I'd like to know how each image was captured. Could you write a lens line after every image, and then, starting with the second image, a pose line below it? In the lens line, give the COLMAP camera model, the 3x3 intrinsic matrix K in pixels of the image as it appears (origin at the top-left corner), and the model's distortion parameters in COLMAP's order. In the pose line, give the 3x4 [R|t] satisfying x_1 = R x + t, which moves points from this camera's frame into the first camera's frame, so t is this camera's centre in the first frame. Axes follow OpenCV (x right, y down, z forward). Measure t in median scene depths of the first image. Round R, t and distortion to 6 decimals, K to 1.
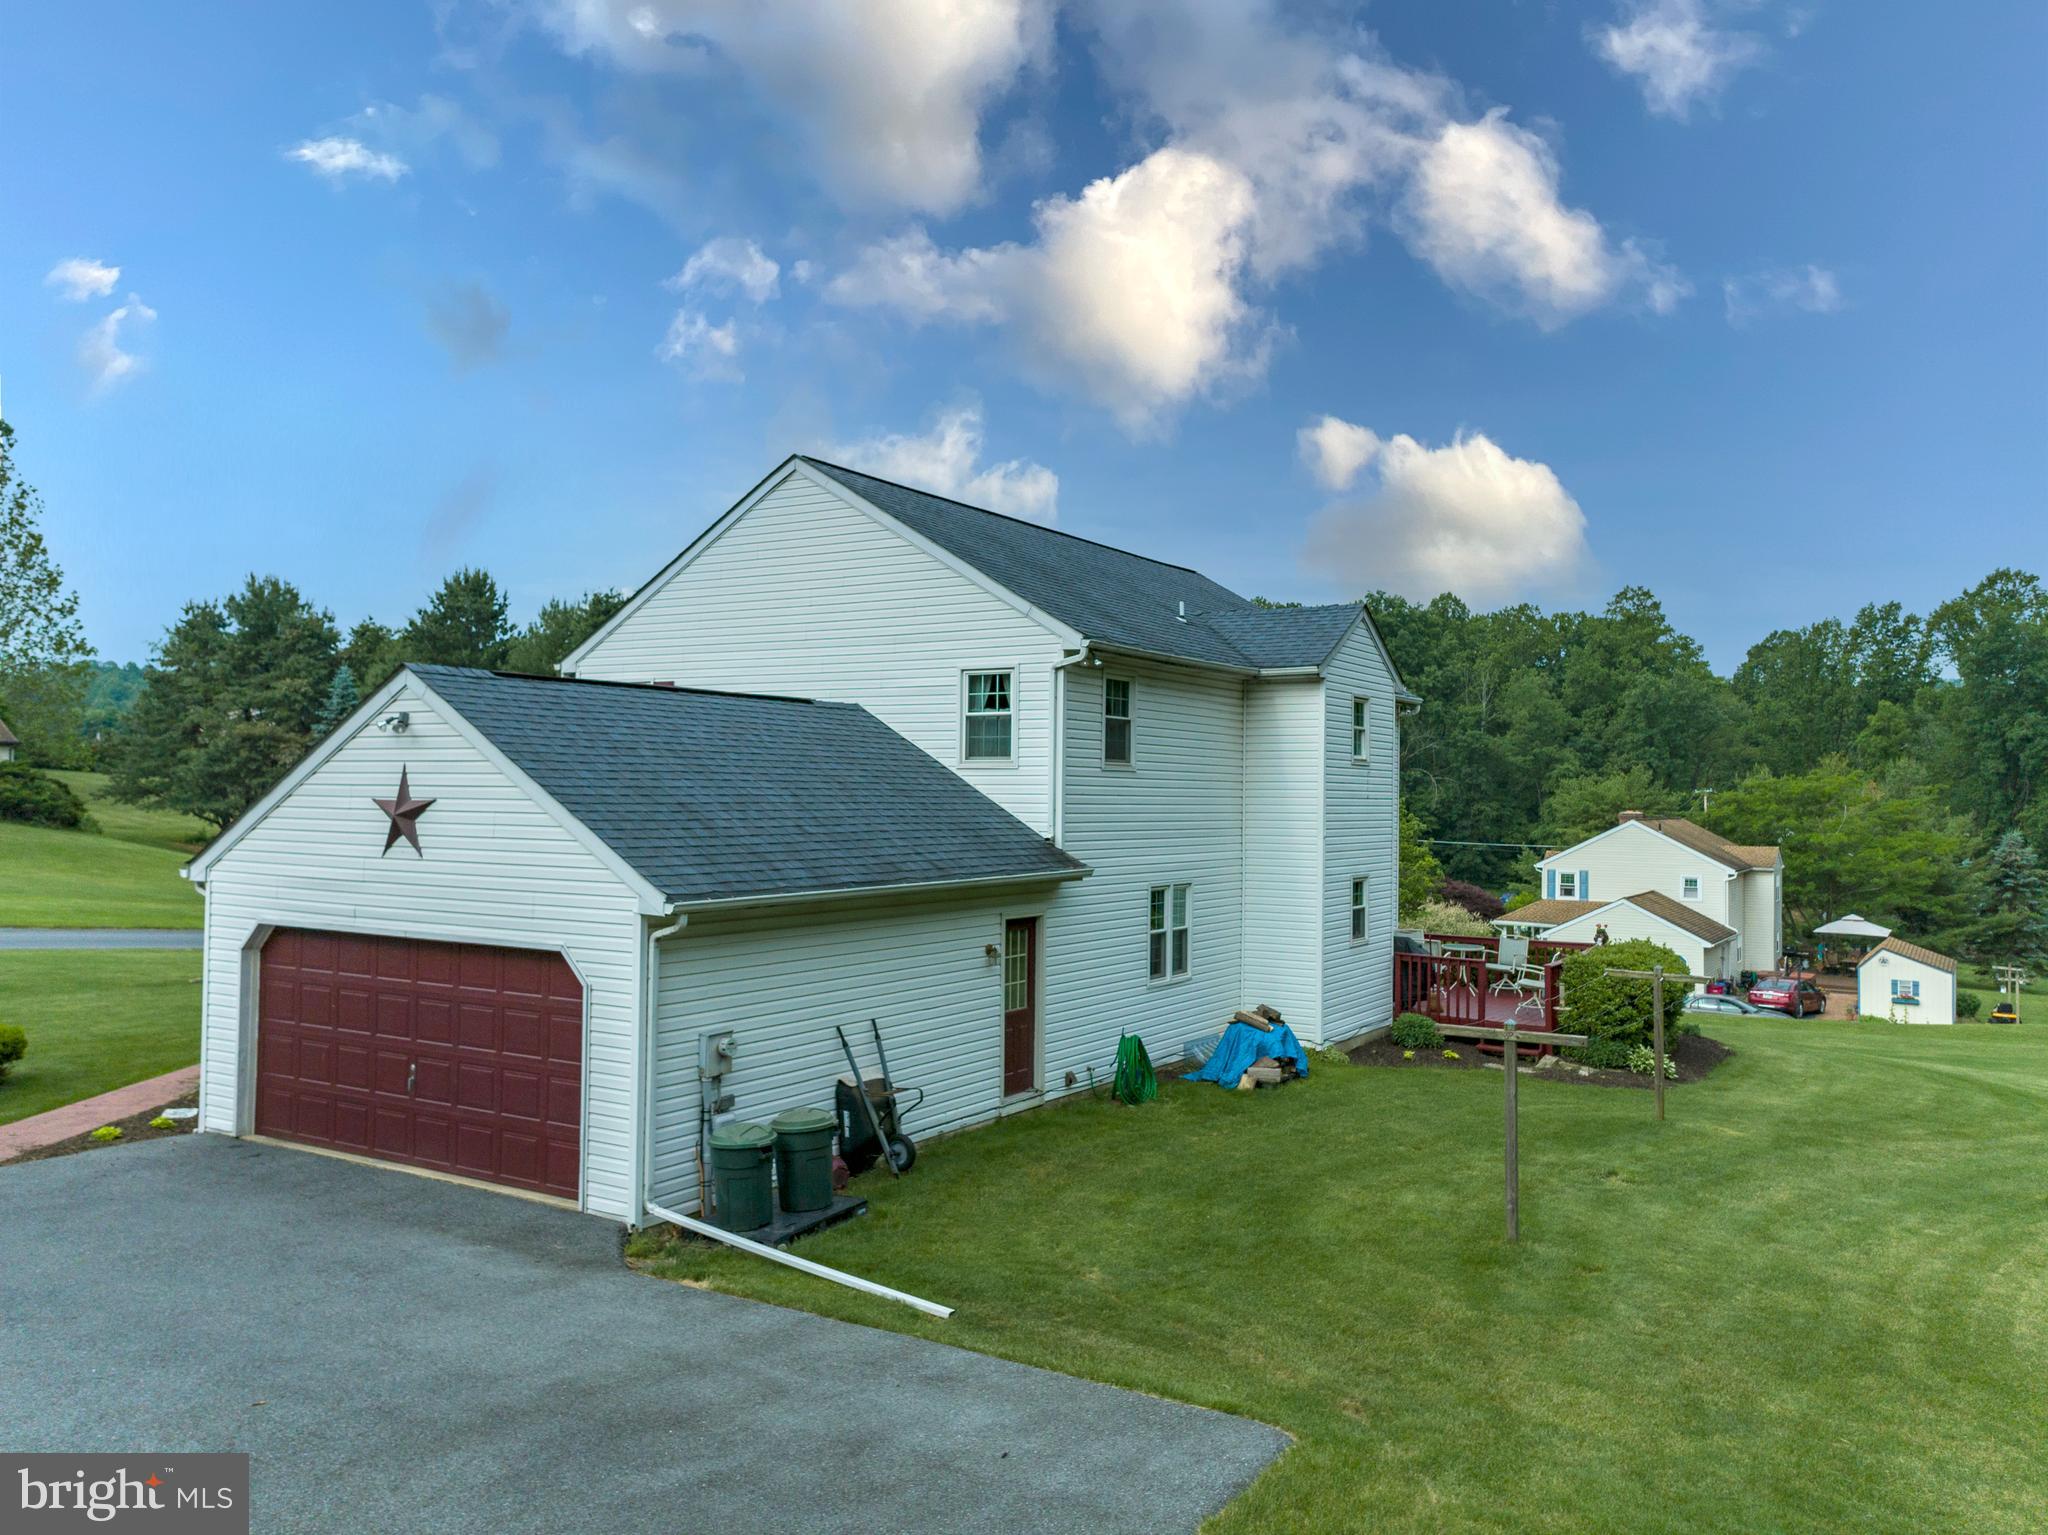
lens RADIAL K [[1551.2, 0, 1021.6], [0, 1551.2, 763.8], [0, 0, 1]] dist [0.021758, 0.008832]
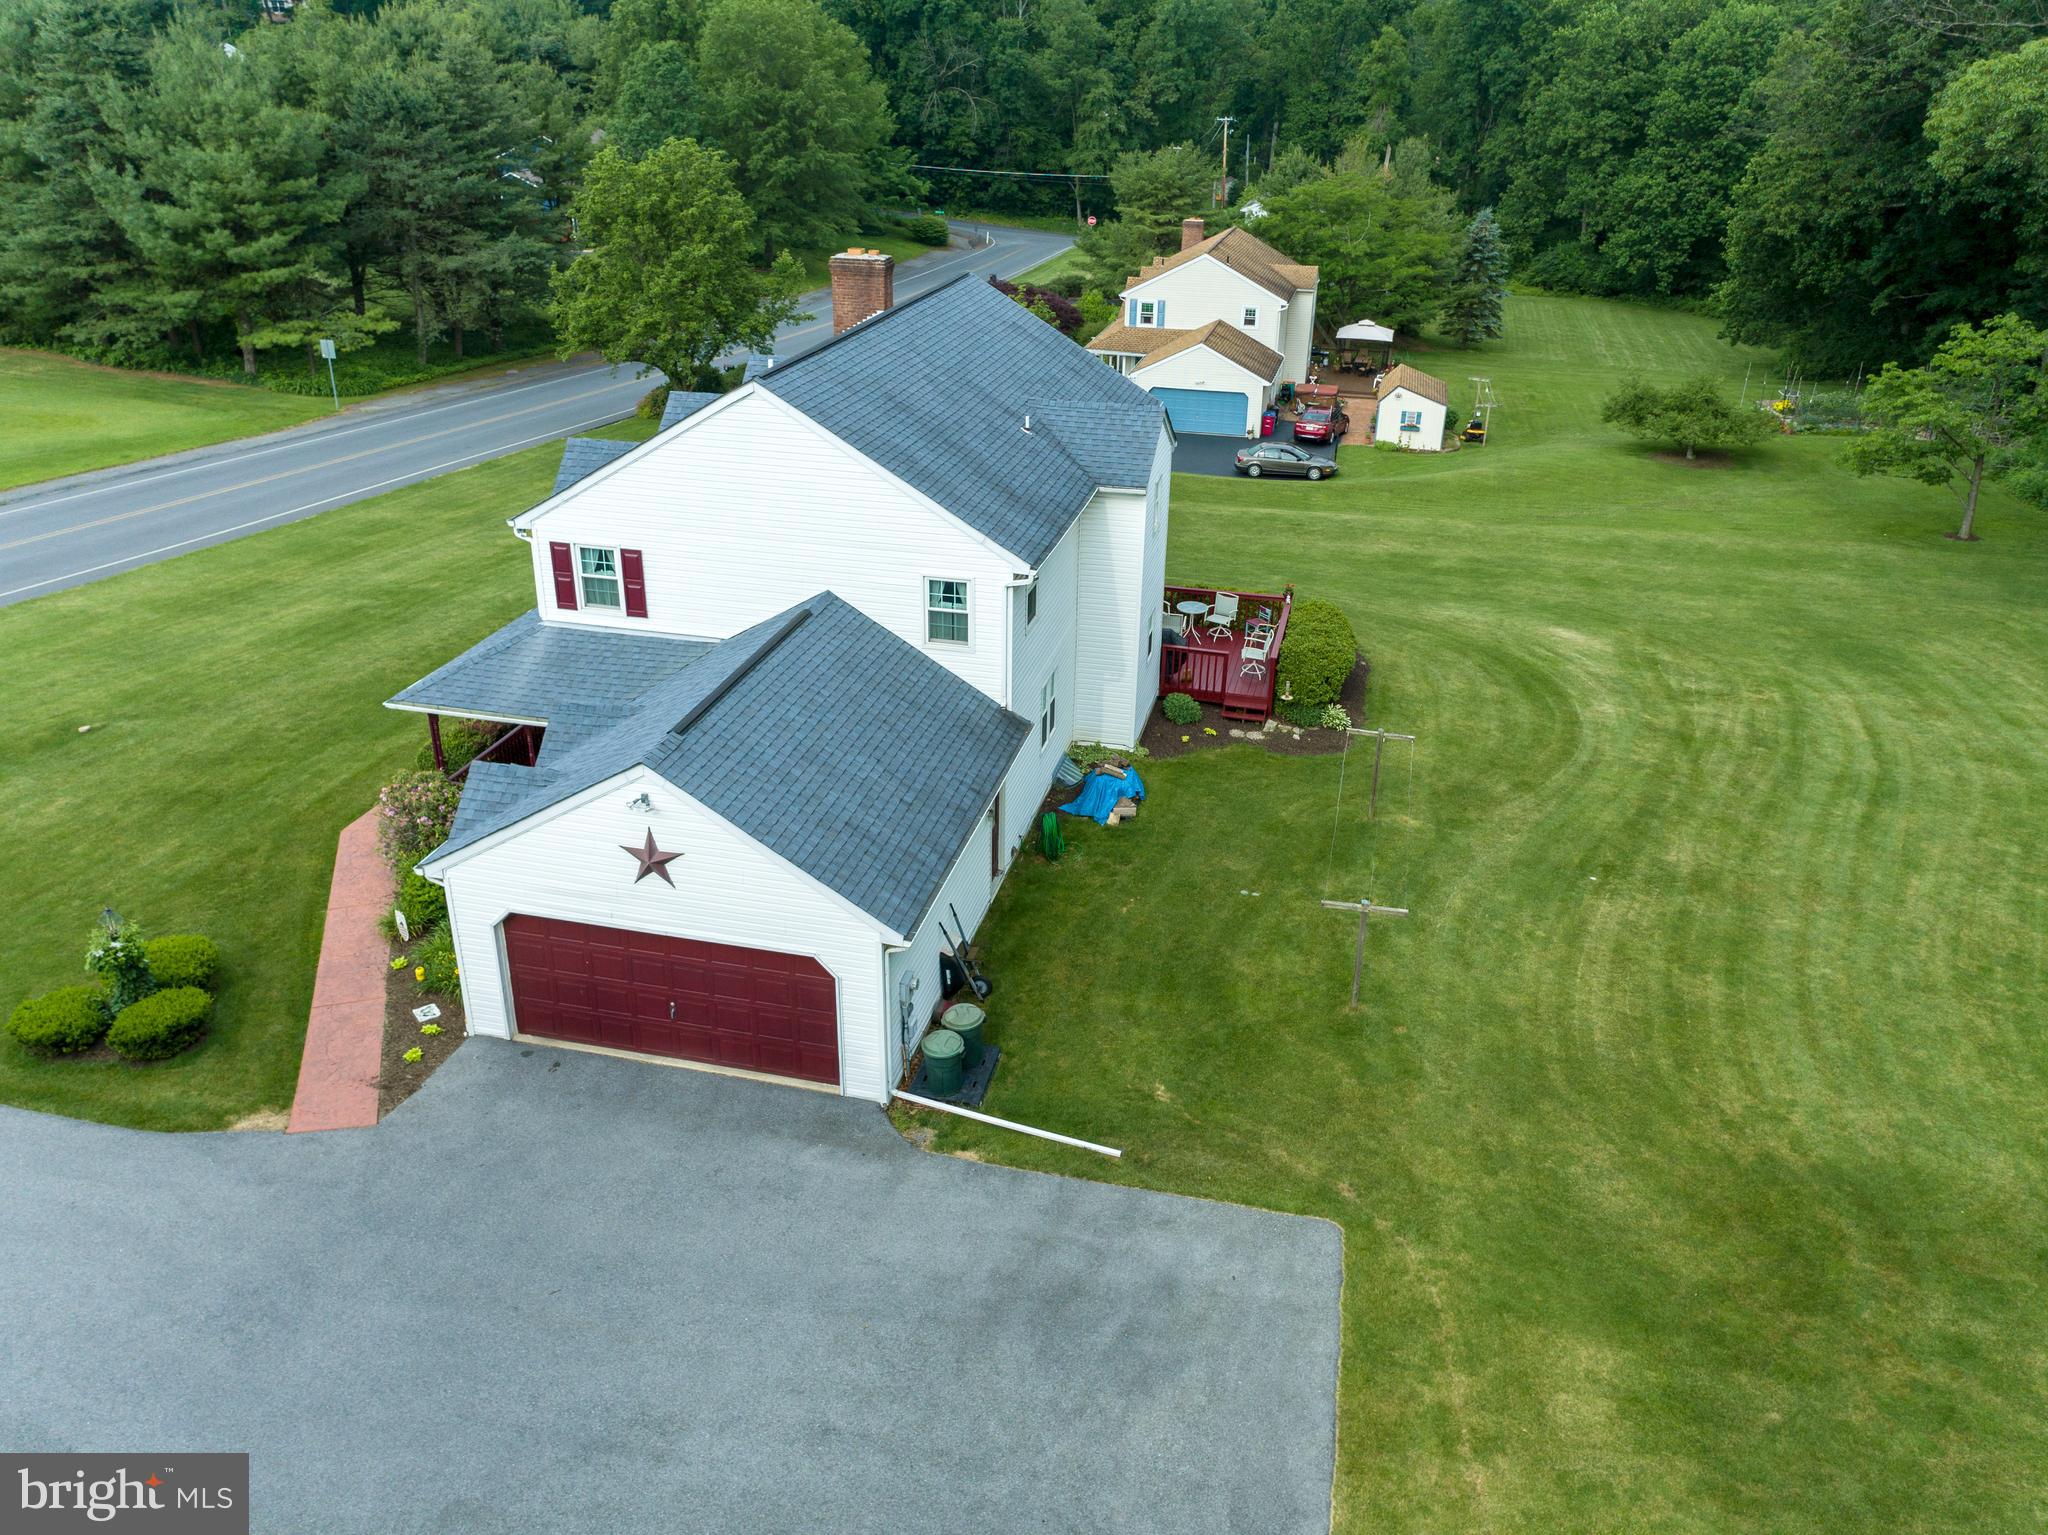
lens RADIAL K [[1551.2, 0, 1024.4], [0, 1551.2, 768.8], [0, 0, 1]] dist [0.021758, 0.008832]
pose [[0.948332, -0.136825, 0.286259, -0.351314], [-0.008625, 0.890783, 0.454347, -0.505749], [-0.317161, -0.433341, 0.843578, -0.182838]]
